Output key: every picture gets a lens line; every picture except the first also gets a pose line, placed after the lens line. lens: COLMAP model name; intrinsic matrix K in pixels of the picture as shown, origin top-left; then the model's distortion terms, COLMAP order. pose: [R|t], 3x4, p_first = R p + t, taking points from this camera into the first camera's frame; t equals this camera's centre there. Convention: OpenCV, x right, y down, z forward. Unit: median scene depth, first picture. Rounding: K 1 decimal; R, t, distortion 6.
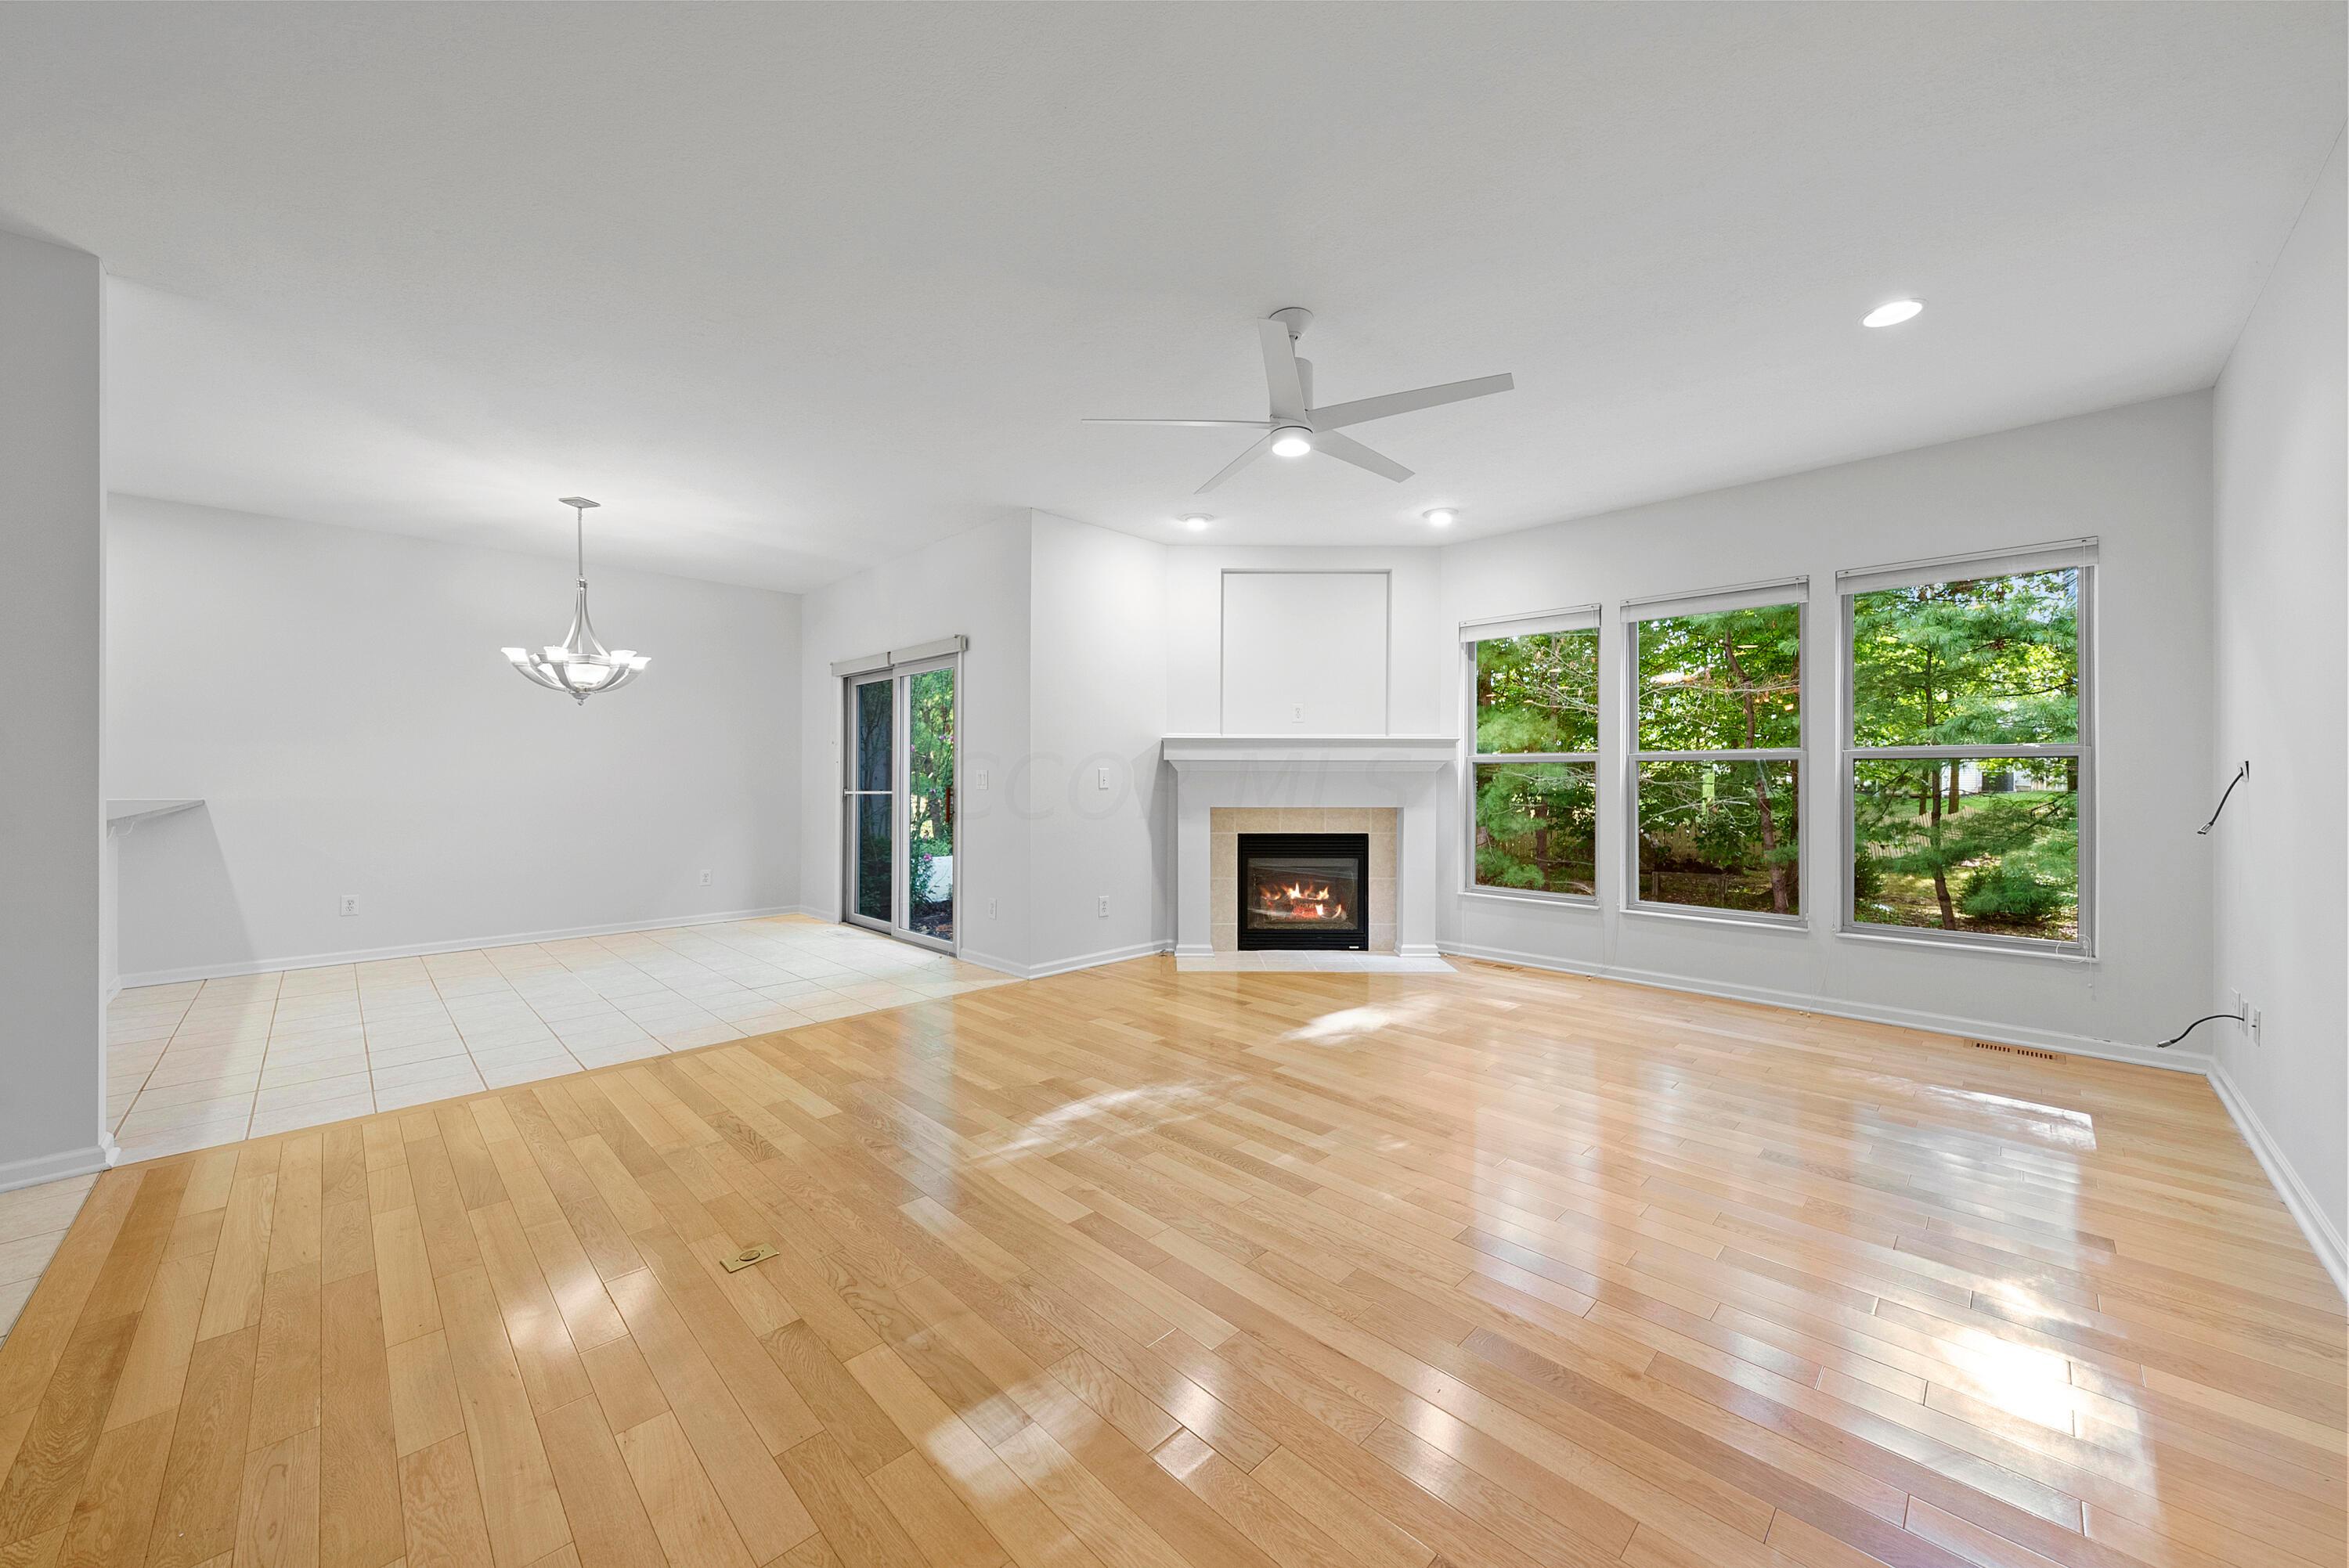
lens RADIAL K [[848.0, 0, 1173.7], [0, 848.0, 773.0], [0, 0, 1]] dist [-0.006006, 0.000010]
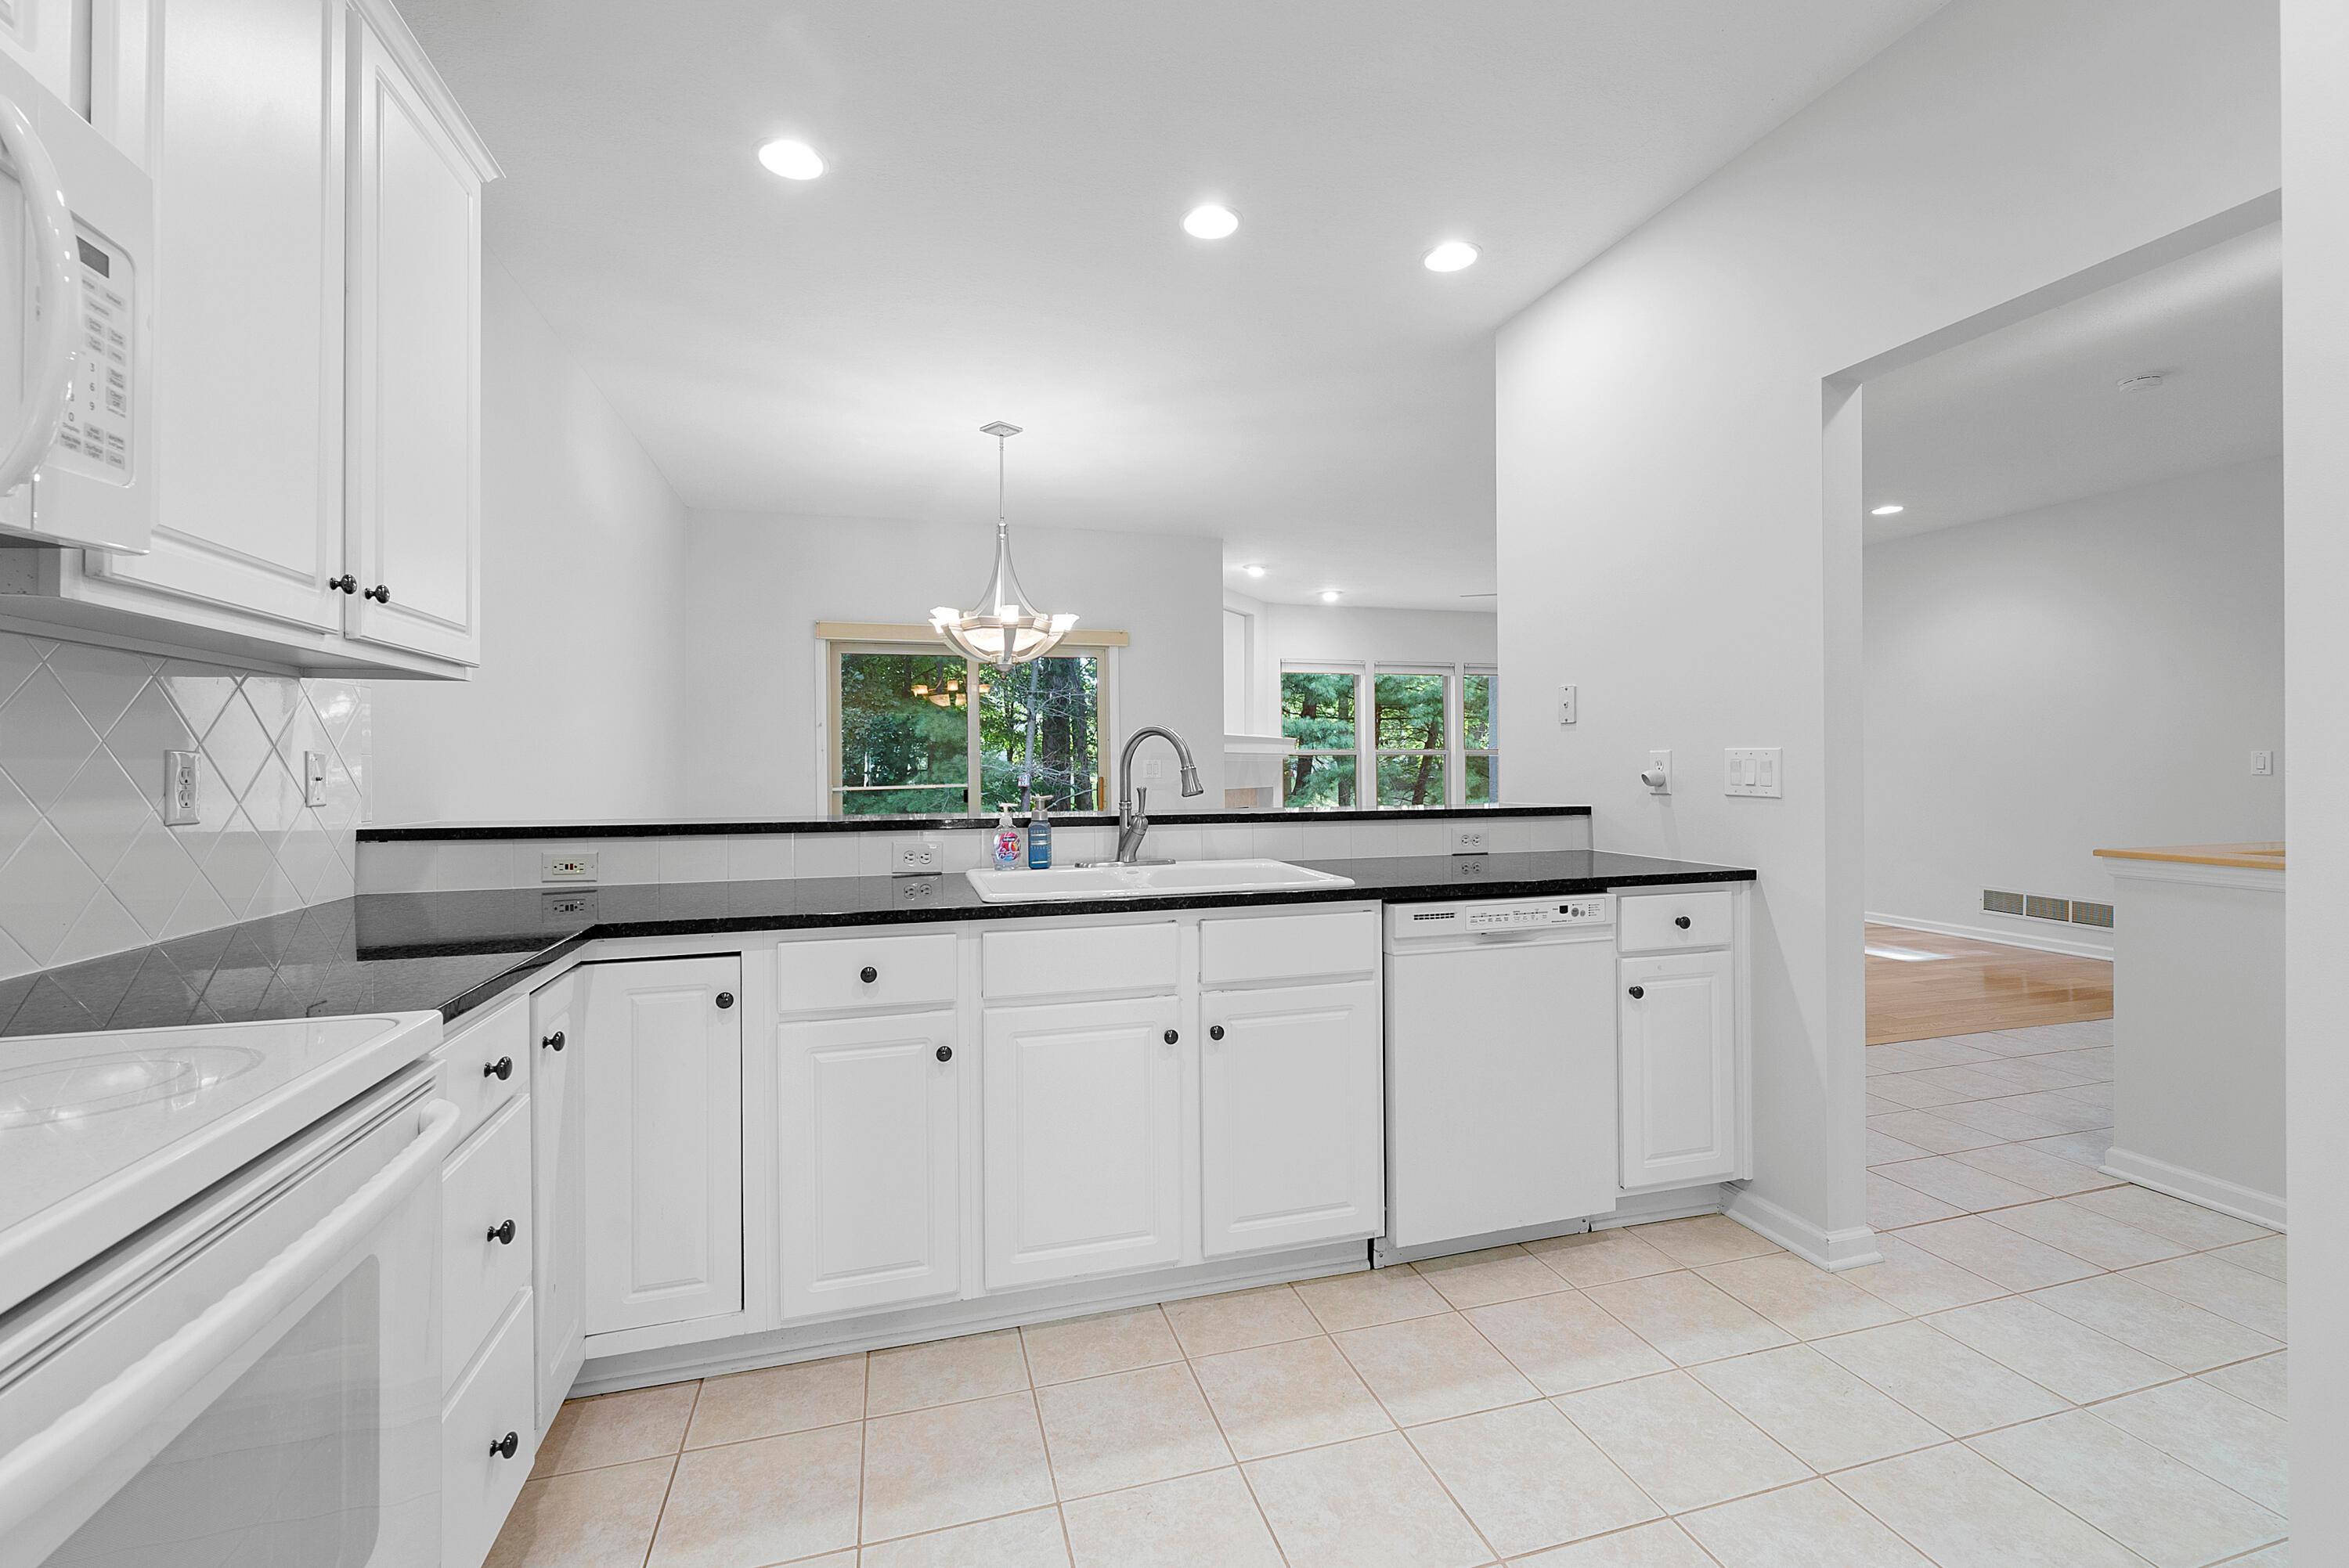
lens RADIAL K [[989.6, 0, 1179.6], [0, 989.6, 778.1], [0, 0, 1]] dist [-0.000351, -0.000041]
pose [[0.483544, -0.015033, 0.875191, -1.418840], [0.006247, 0.999886, 0.013723, 0.001659], [-0.875298, -0.001169, 0.483583, 0.384690]]
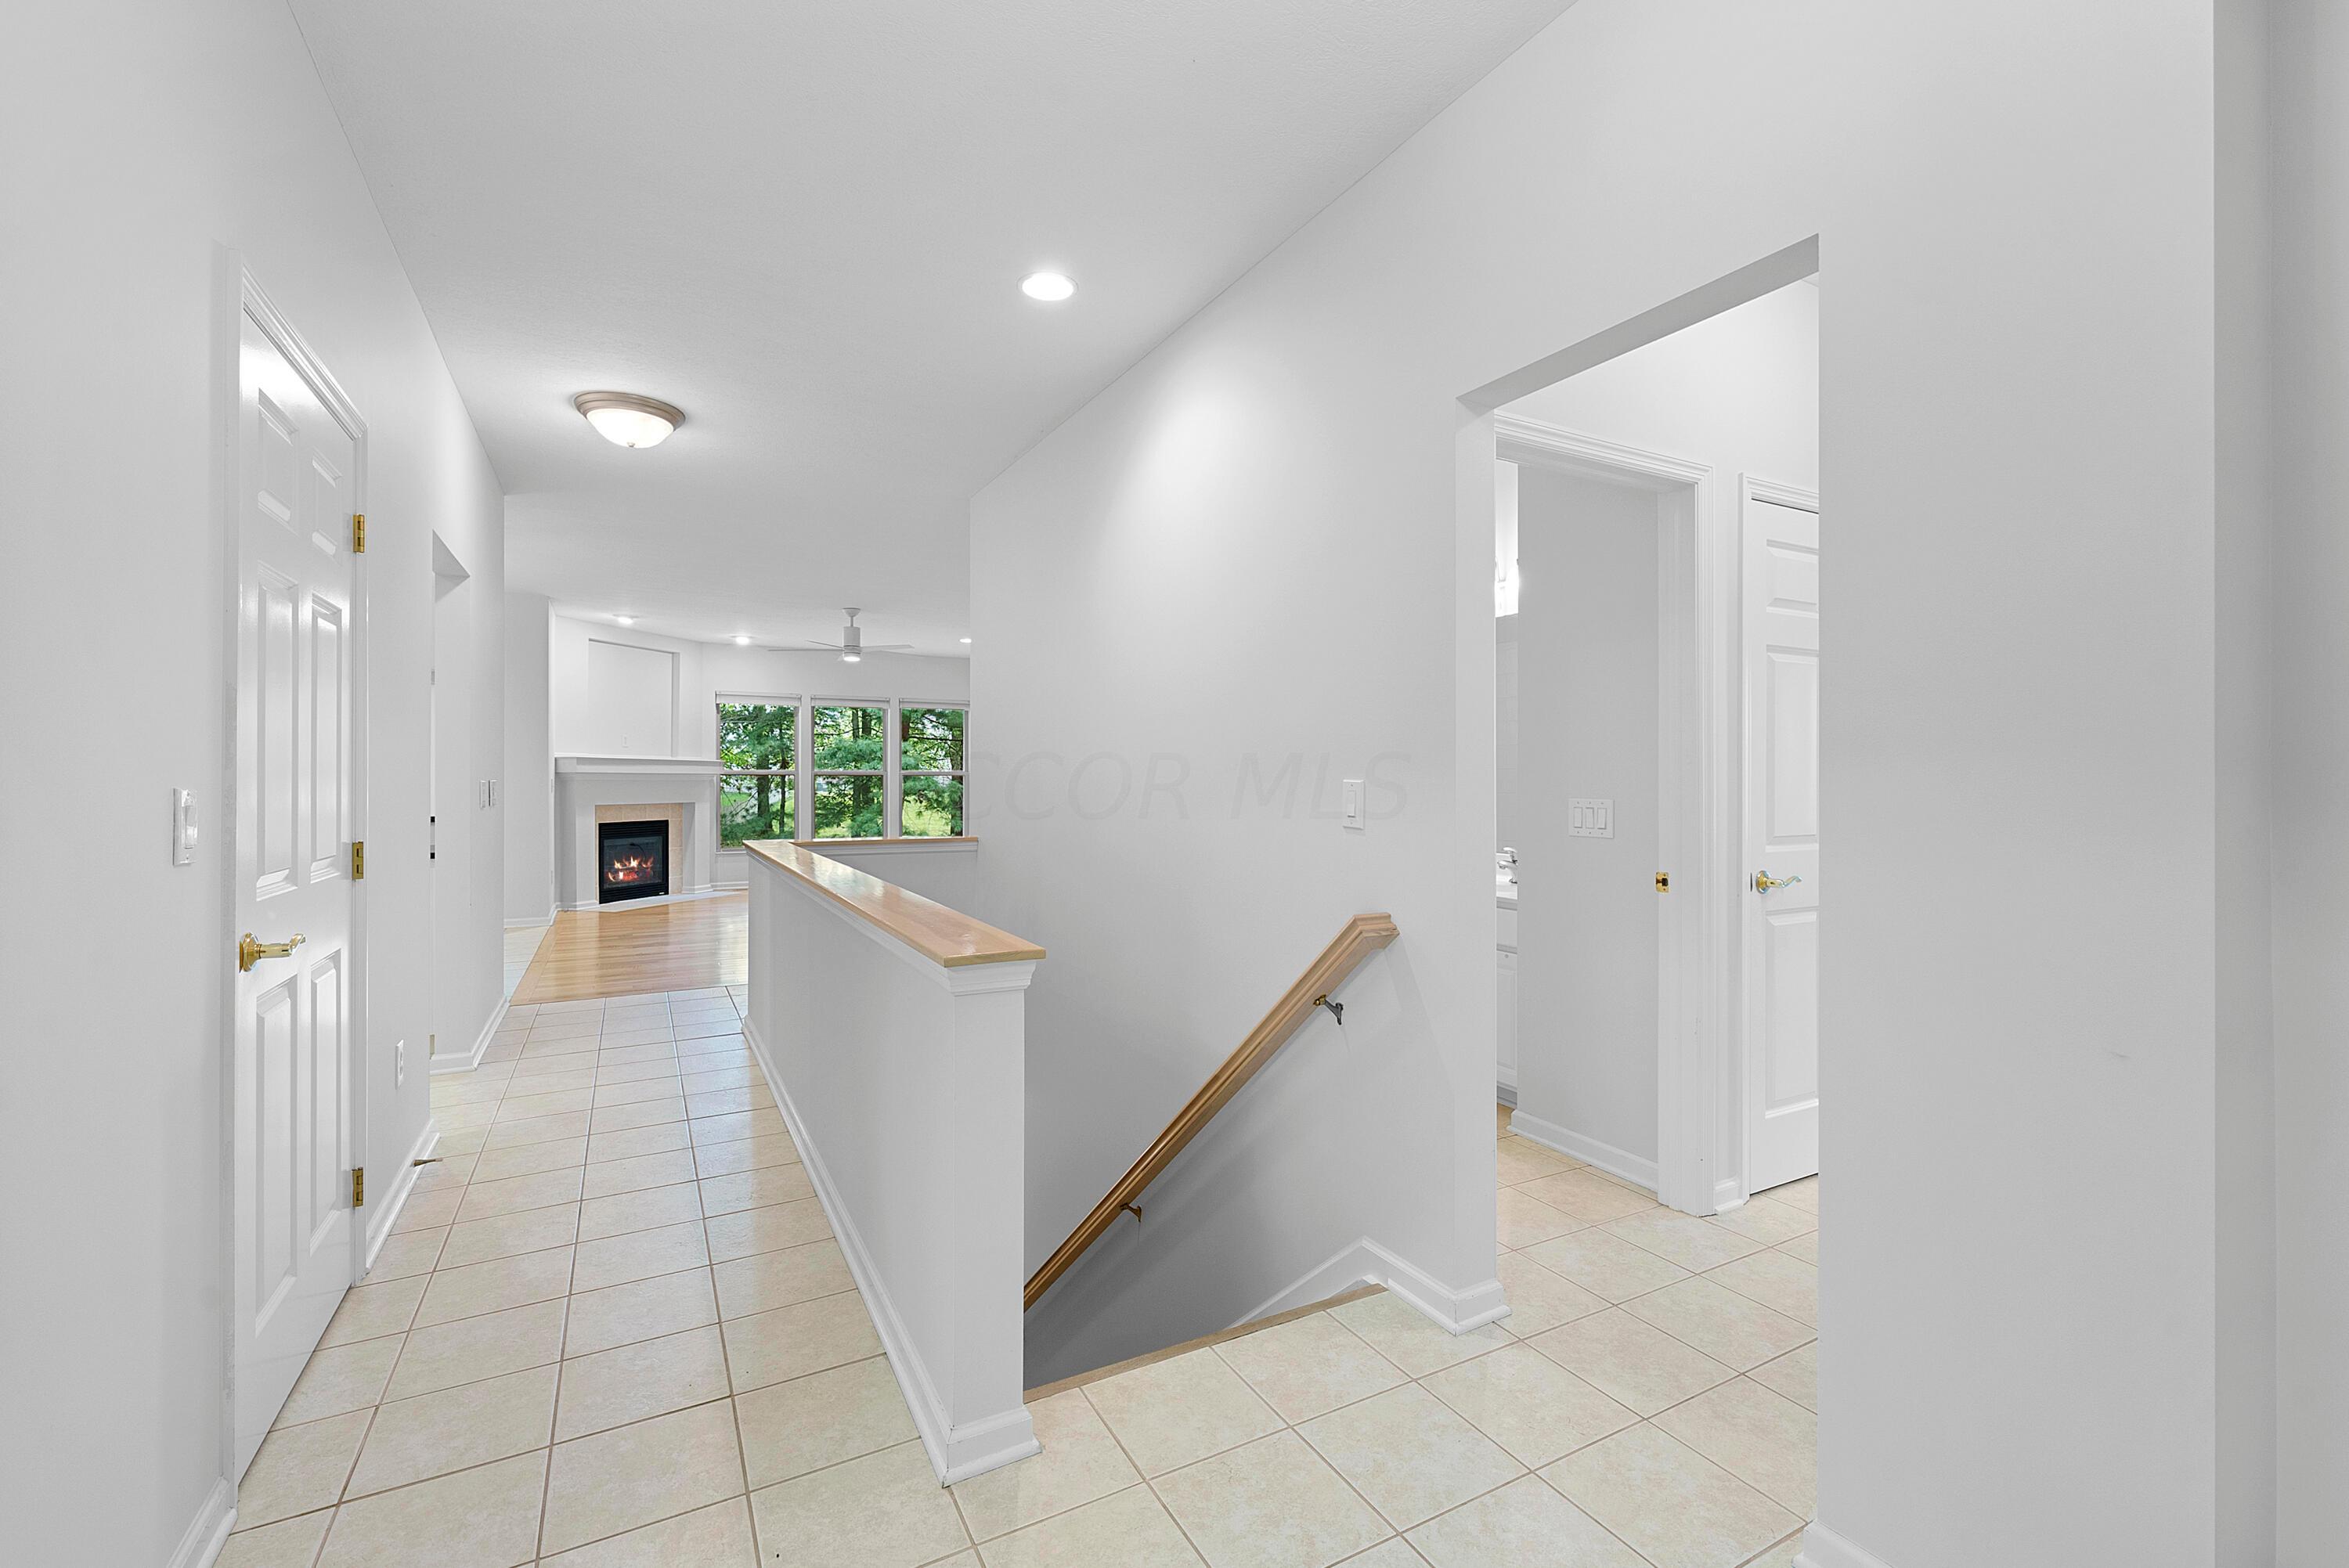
lens RADIAL K [[989.6, 0, 1179.6], [0, 989.6, 778.1], [0, 0, 1]] dist [-0.000351, -0.000041]
pose [[0.282028, 0.000559, 0.959406, -1.481054], [-0.001690, 0.999999, -0.000086, -0.008476], [-0.959405, -0.001597, 0.282029, -0.500389]]
